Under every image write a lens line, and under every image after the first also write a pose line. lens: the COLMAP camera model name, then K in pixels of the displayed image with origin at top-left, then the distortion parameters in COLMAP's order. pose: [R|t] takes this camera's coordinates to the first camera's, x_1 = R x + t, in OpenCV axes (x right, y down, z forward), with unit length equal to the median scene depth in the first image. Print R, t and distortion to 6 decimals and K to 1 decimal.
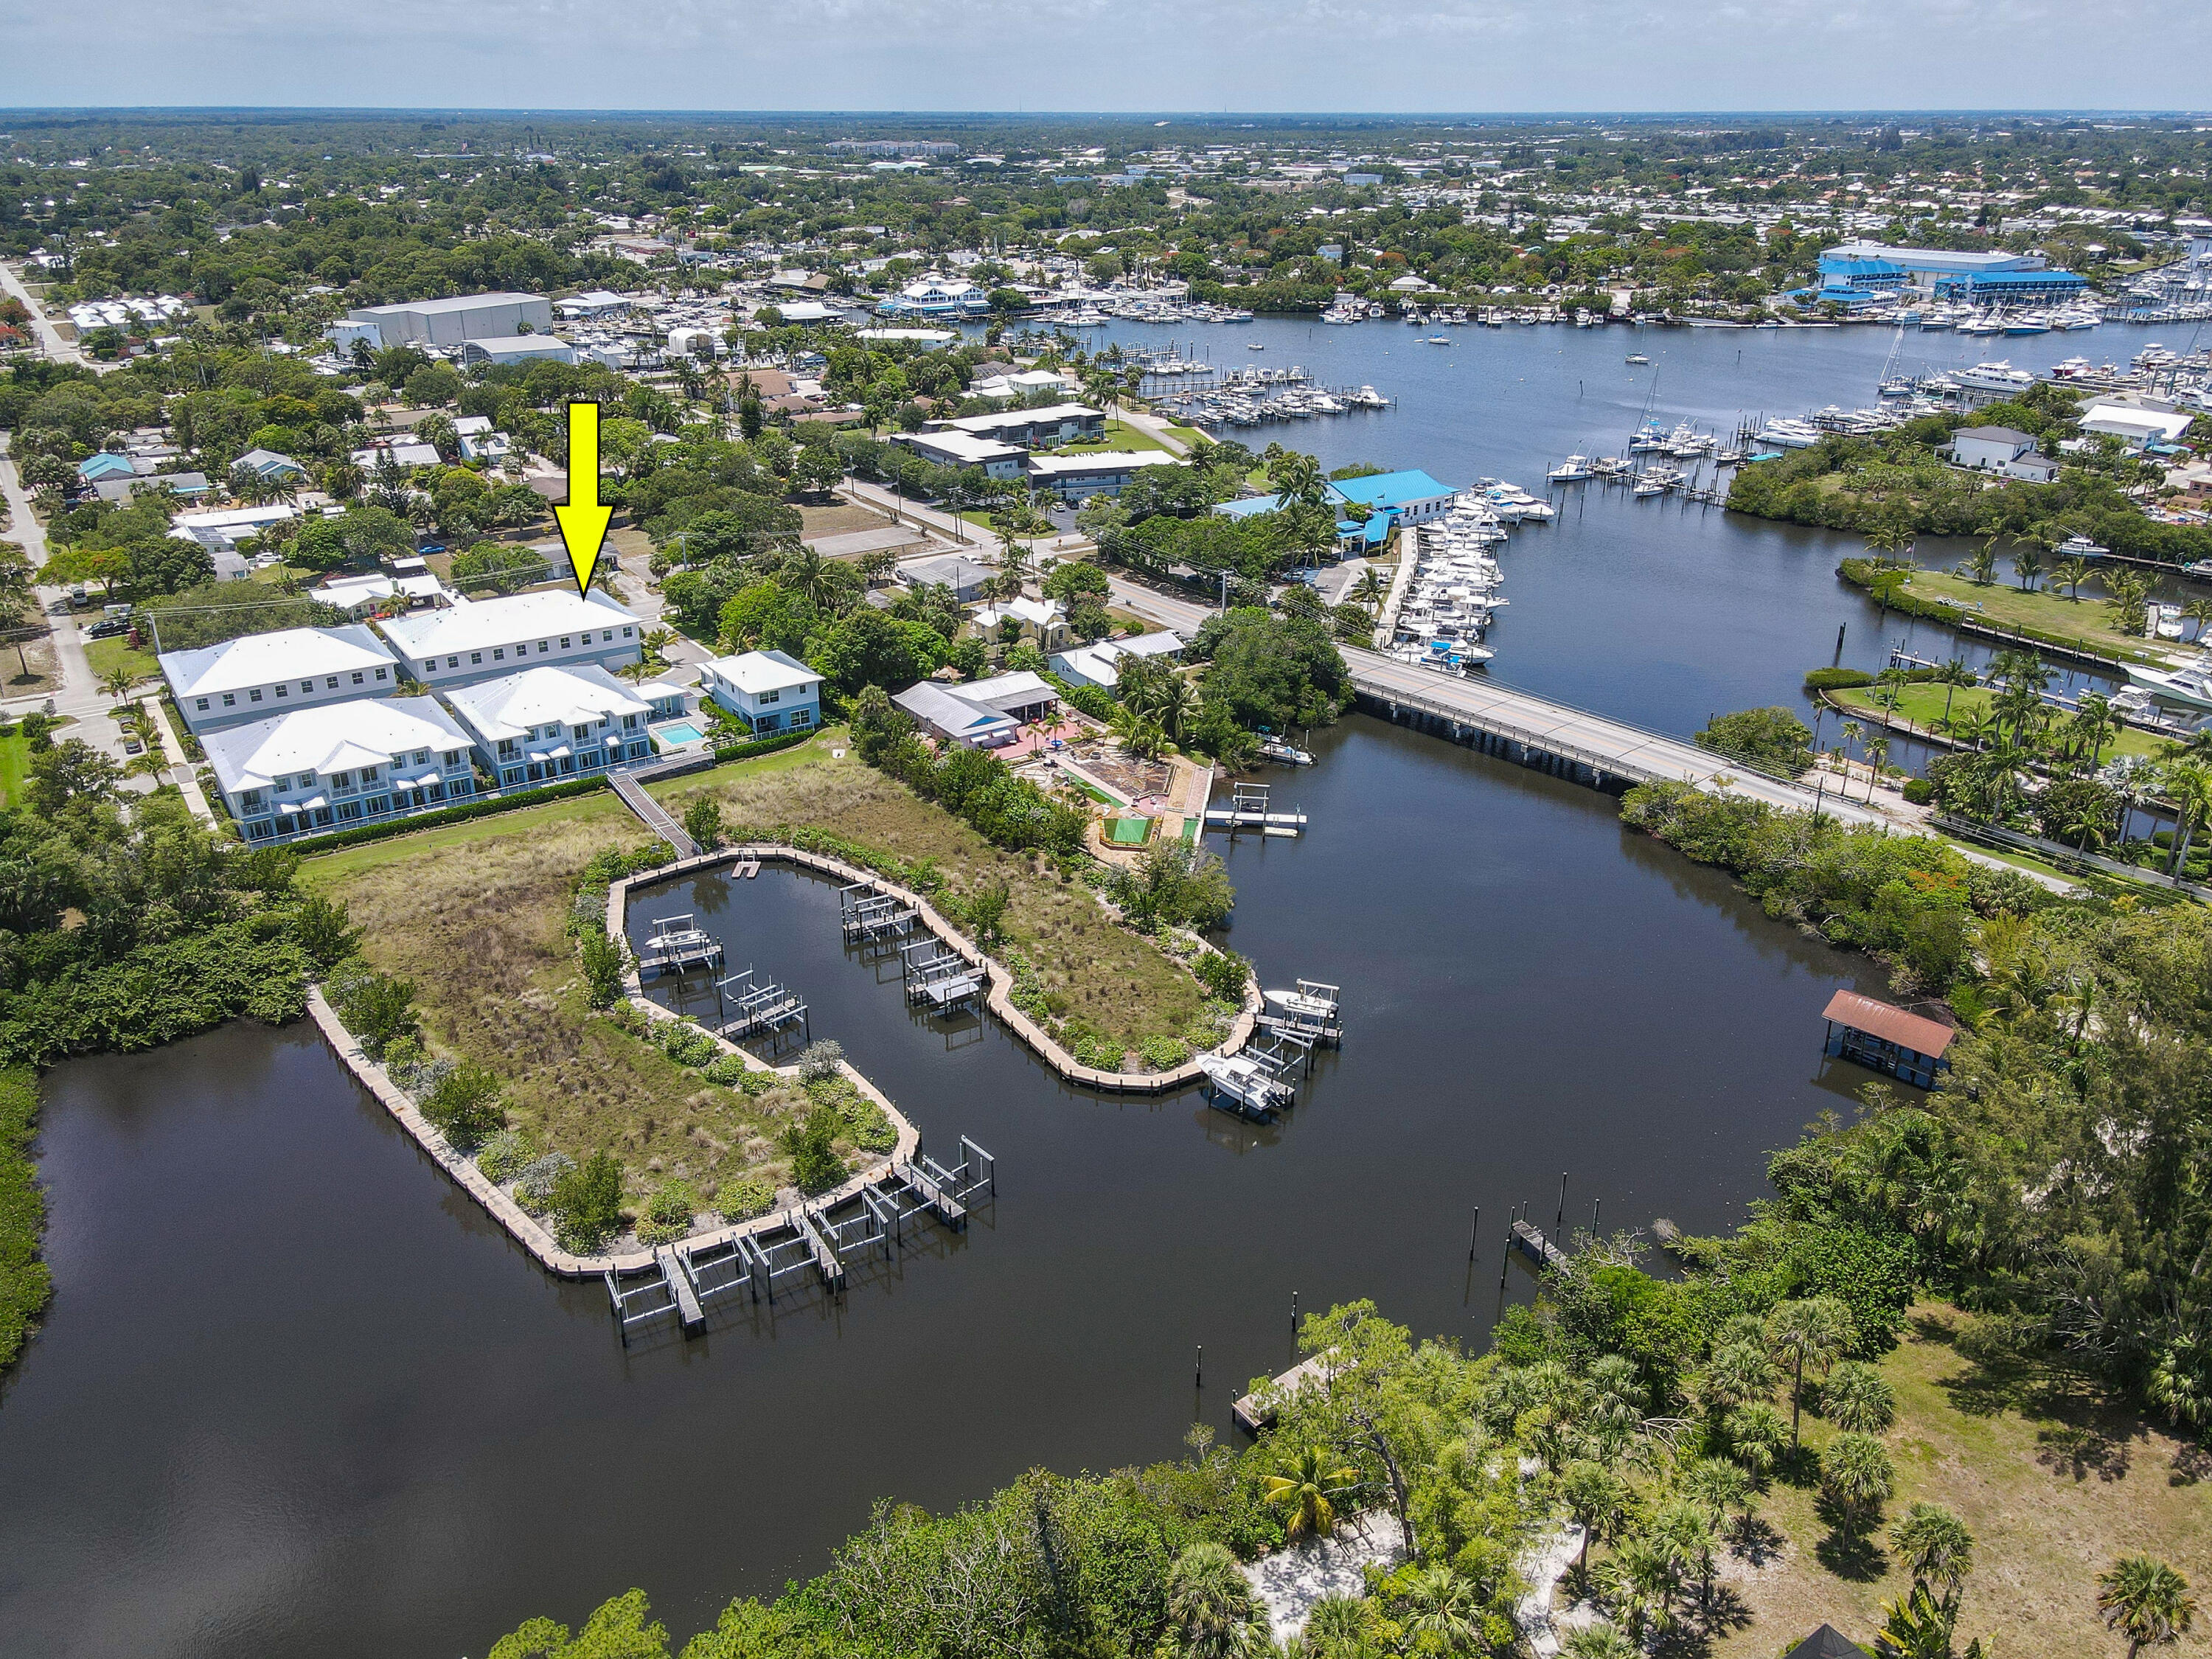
lens RADIAL K [[1636.1, 0, 1065.8], [0, 1636.1, 830.9], [0, 0, 1]] dist [0.005608, 0.004262]
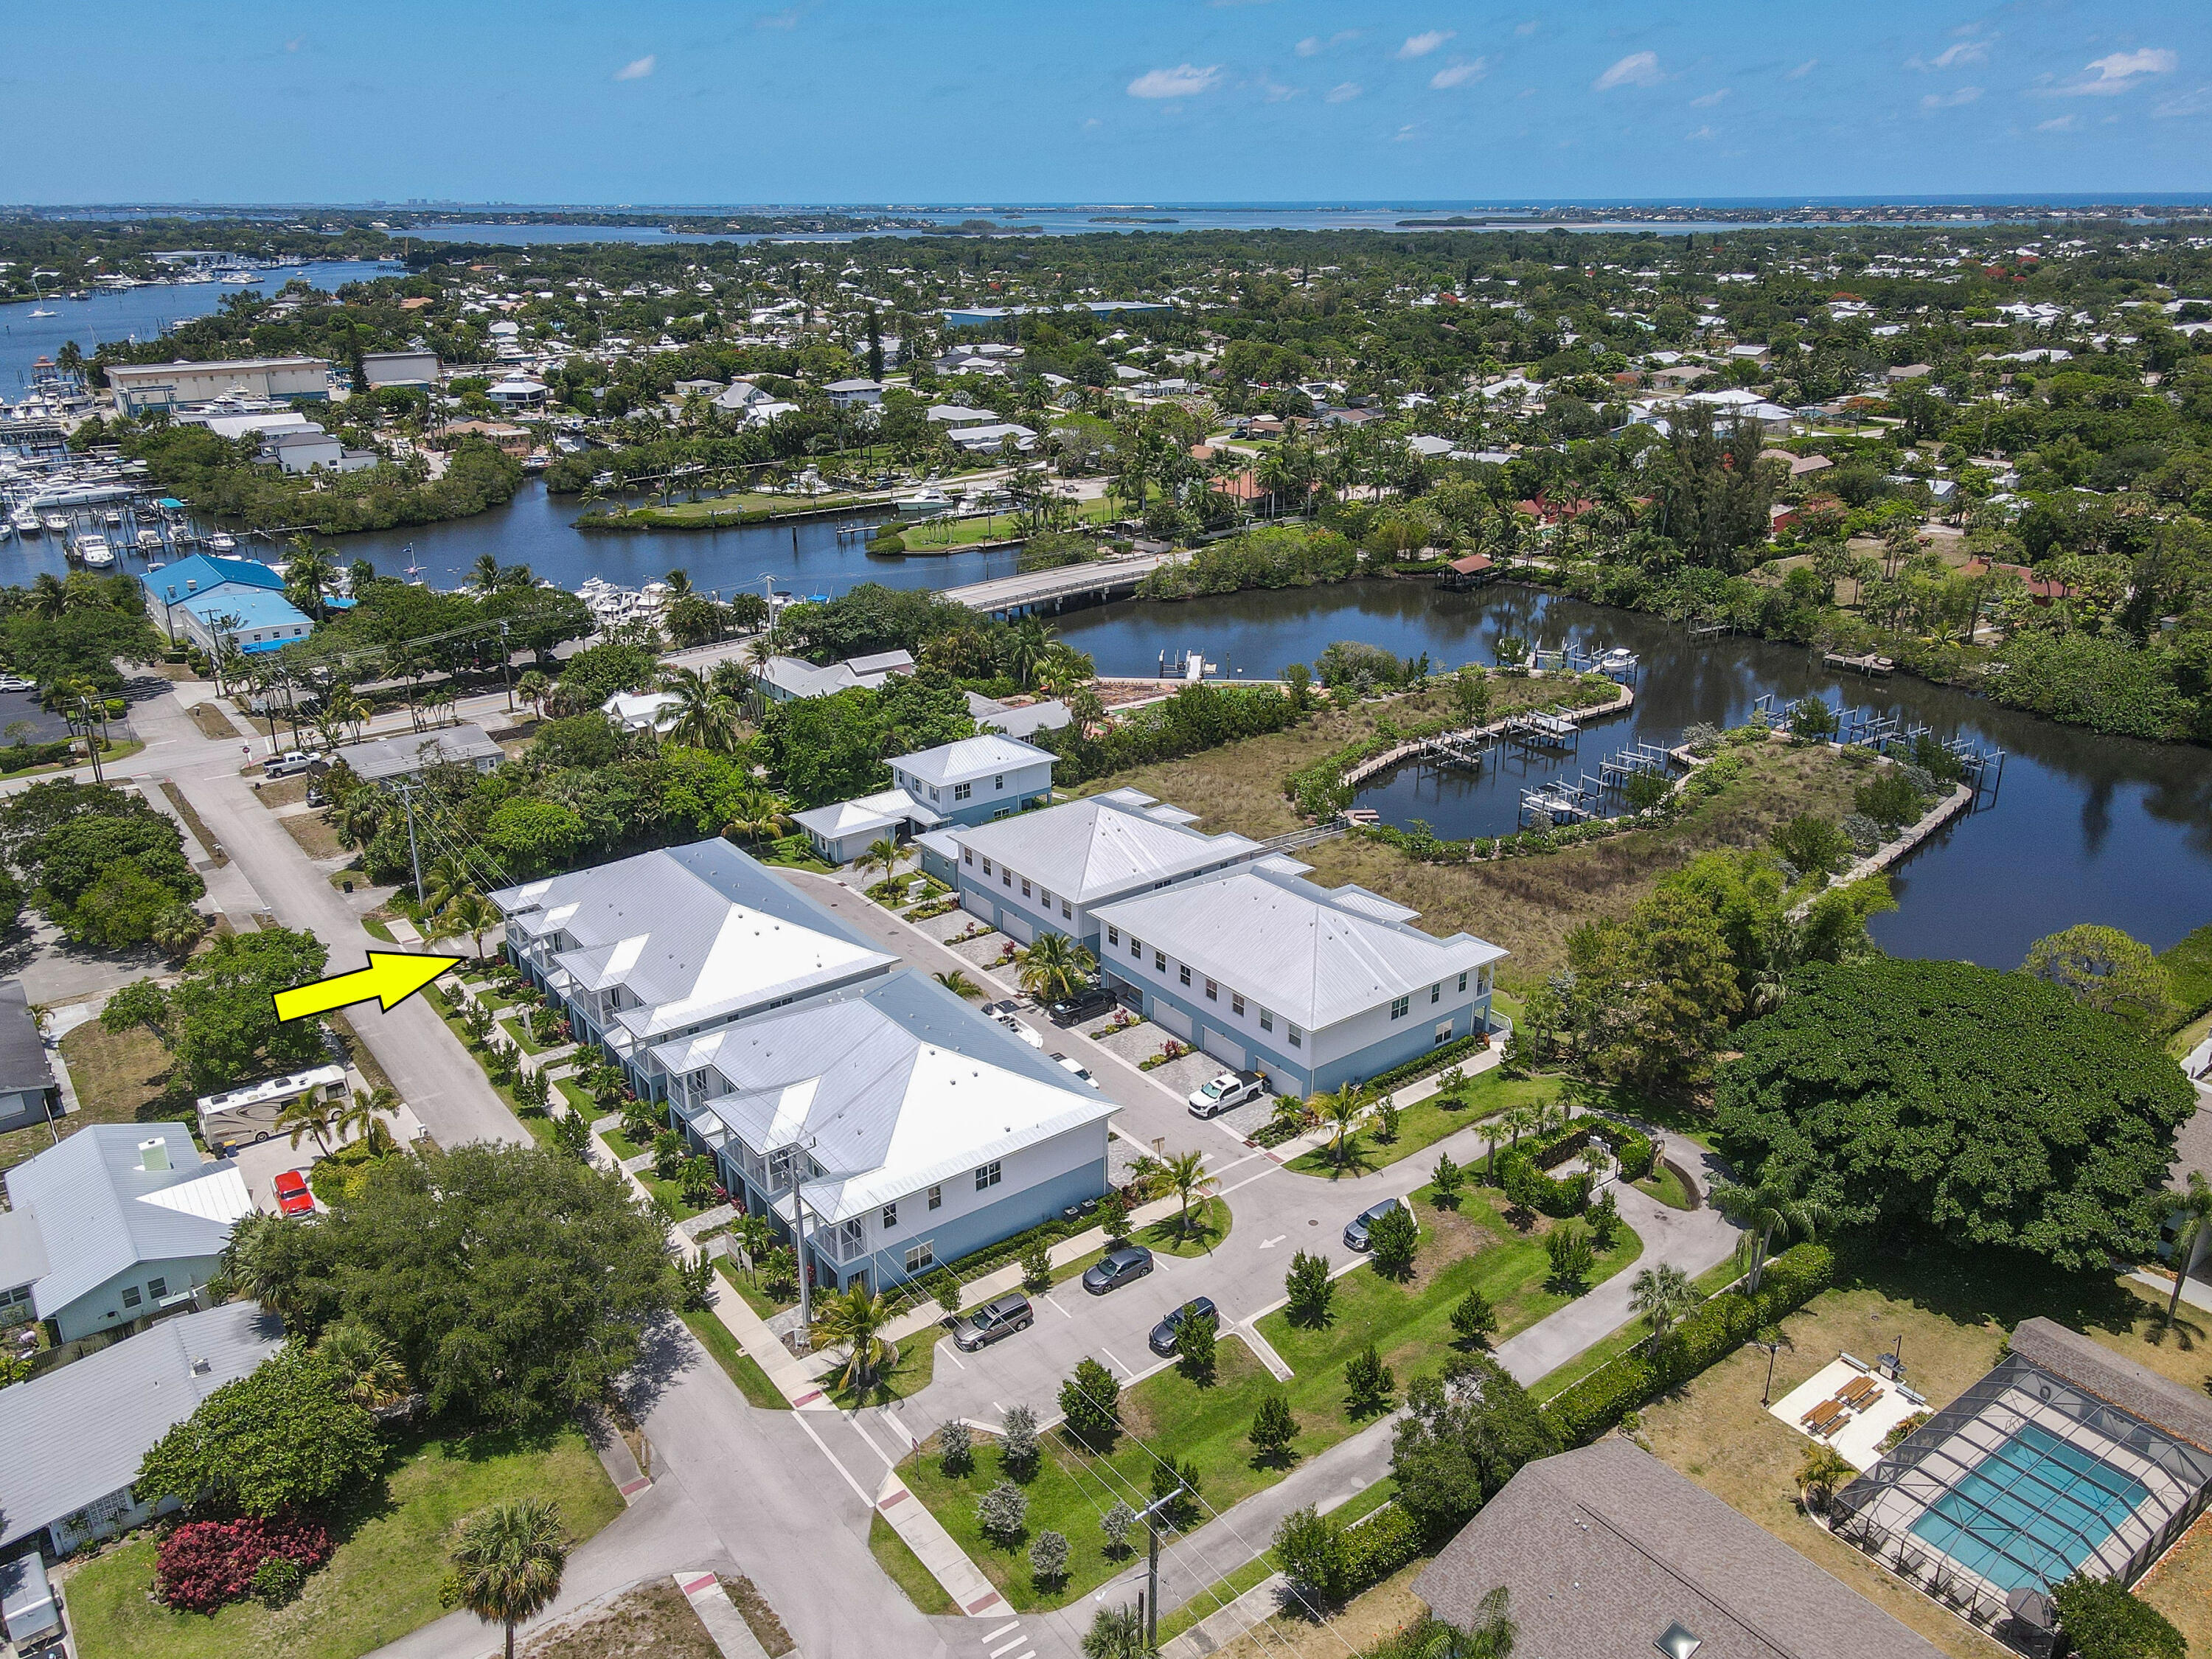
lens RADIAL K [[1622.1, 0, 1106.0], [0, 1622.1, 829.5], [0, 0, 1]] dist [0.009238, 0.010542]
pose [[-0.073450, -0.336644, 0.938763, -1.008249], [0.411696, 0.847122, 0.335993, -0.326049], [-0.908357, 0.411163, 0.076373, 1.012626]]
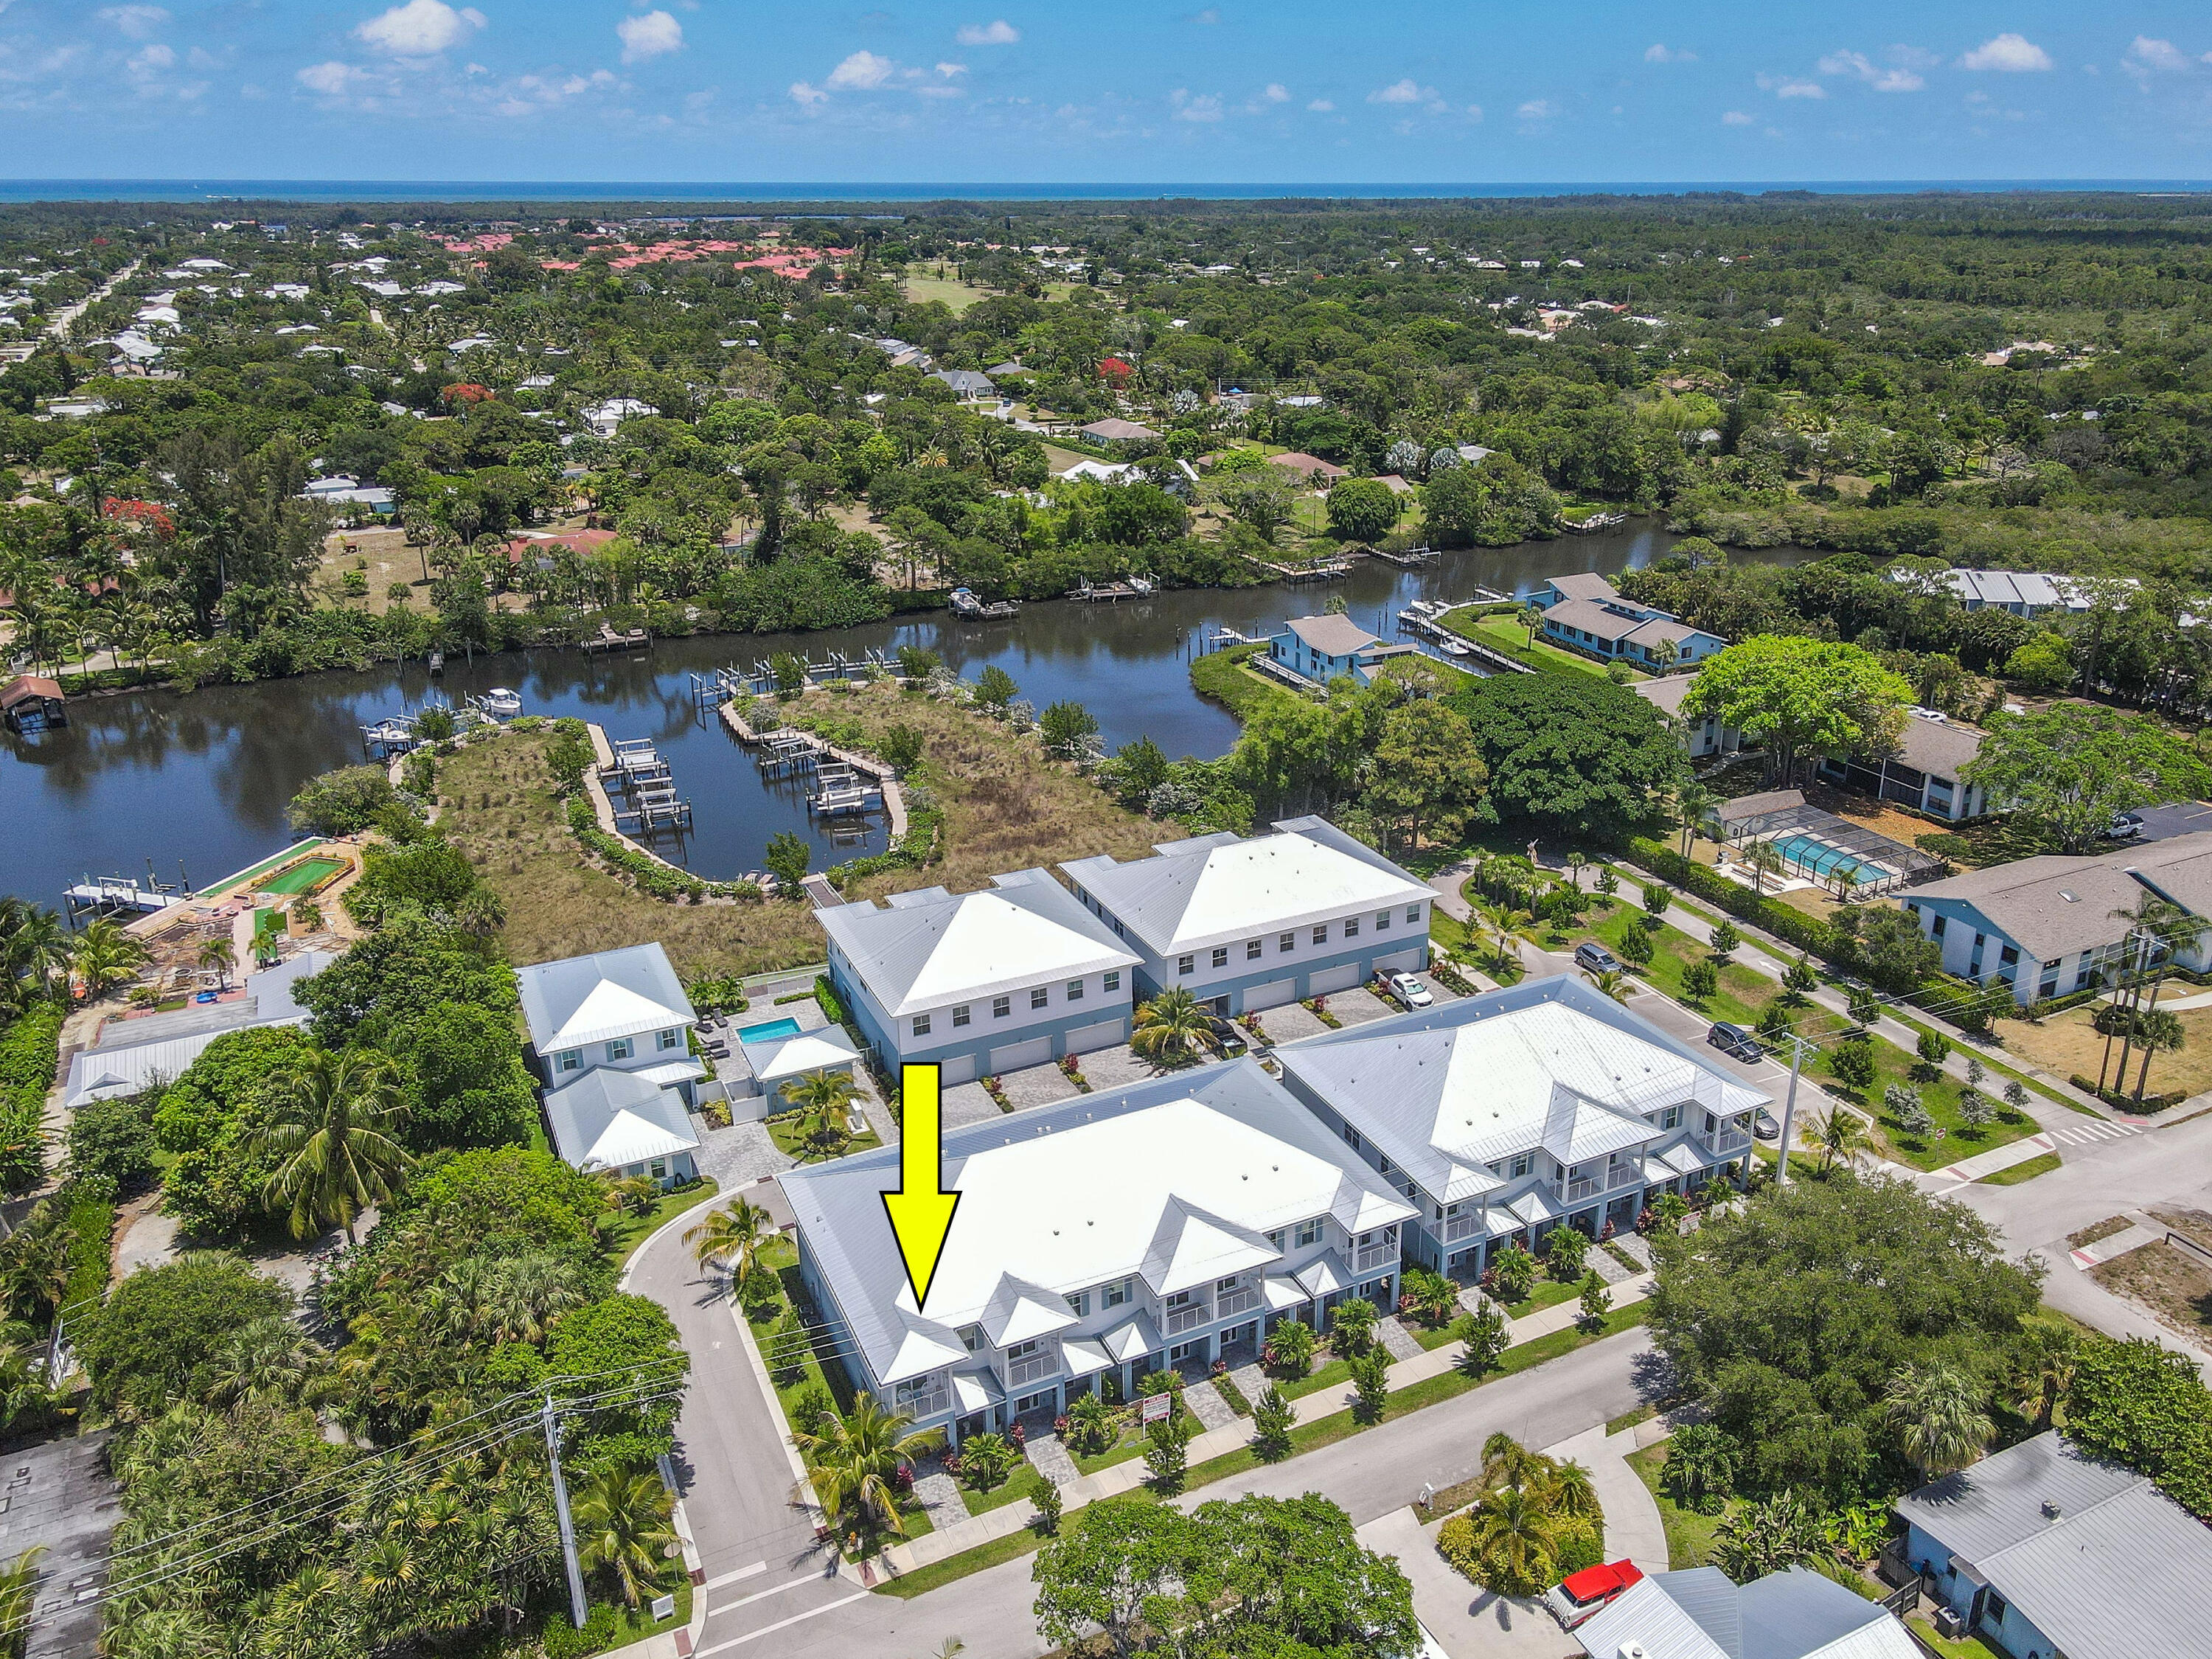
lens RADIAL K [[1647.0, 0, 1189.3], [0, 1647.0, 823.6], [0, 0, 1]] dist [0.015760, 0.002147]
pose [[-0.994608, -0.018224, 0.102092, -0.480888], [0.059756, 0.703881, 0.707800, -0.567984], [-0.084760, 0.710084, -0.698996, 1.487801]]
